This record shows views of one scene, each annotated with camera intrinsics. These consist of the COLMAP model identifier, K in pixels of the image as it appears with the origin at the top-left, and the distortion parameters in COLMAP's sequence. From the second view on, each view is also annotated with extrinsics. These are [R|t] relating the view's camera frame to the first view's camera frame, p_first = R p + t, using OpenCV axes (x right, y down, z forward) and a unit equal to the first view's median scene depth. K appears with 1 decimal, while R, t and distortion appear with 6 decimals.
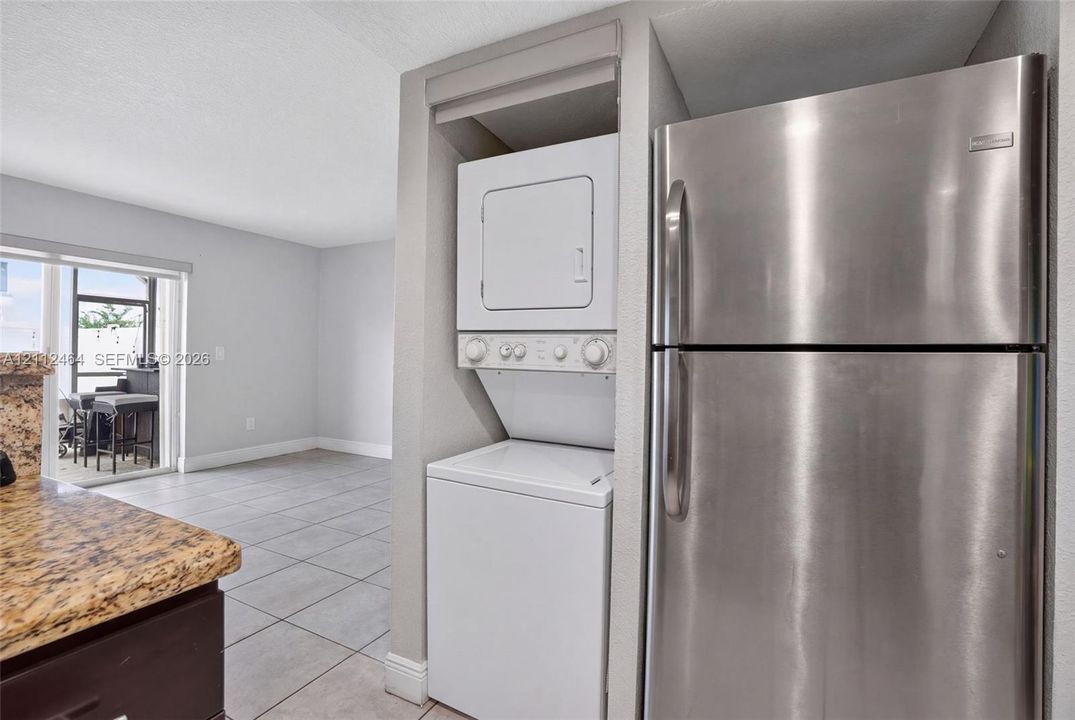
lens RADIAL K [[494.2, 0, 536.9], [0, 494.2, 354.5], [0, 0, 1]] dist [-0.051294, 0.000542]
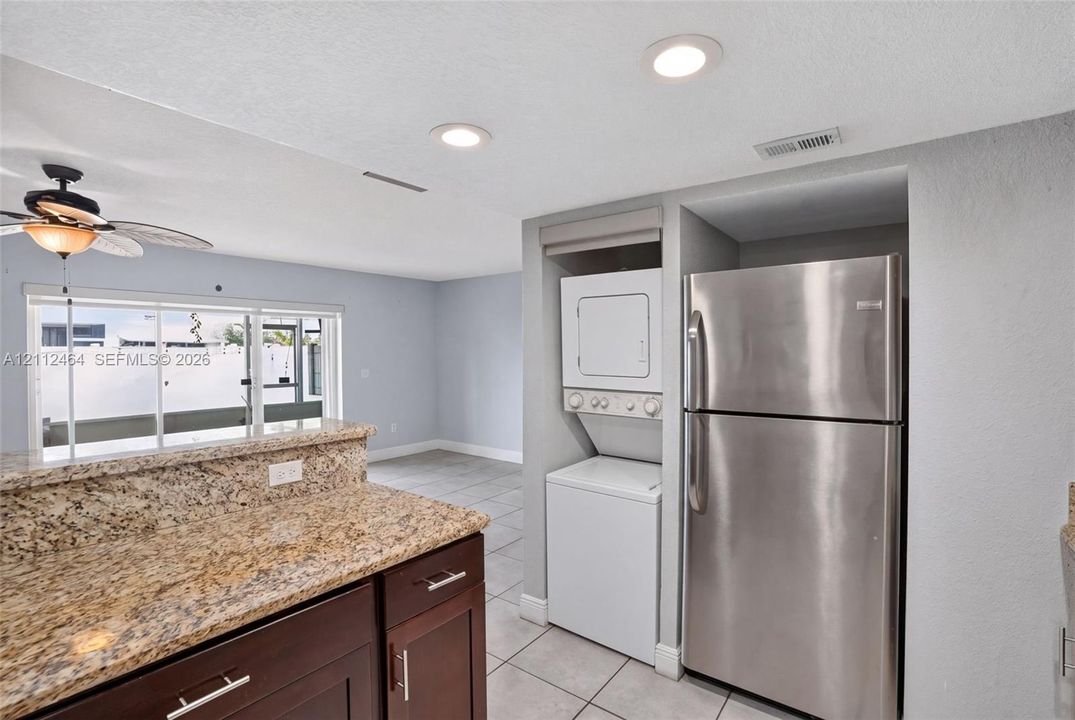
lens RADIAL K [[494.2, 0, 536.9], [0, 494.2, 354.5], [0, 0, 1]] dist [-0.051294, 0.000542]
pose [[0.983710, -0.019765, -0.178674, 0.037098], [0.021678, 0.999727, 0.008759, -0.175623], [0.178452, -0.012489, 0.983869, -0.561577]]
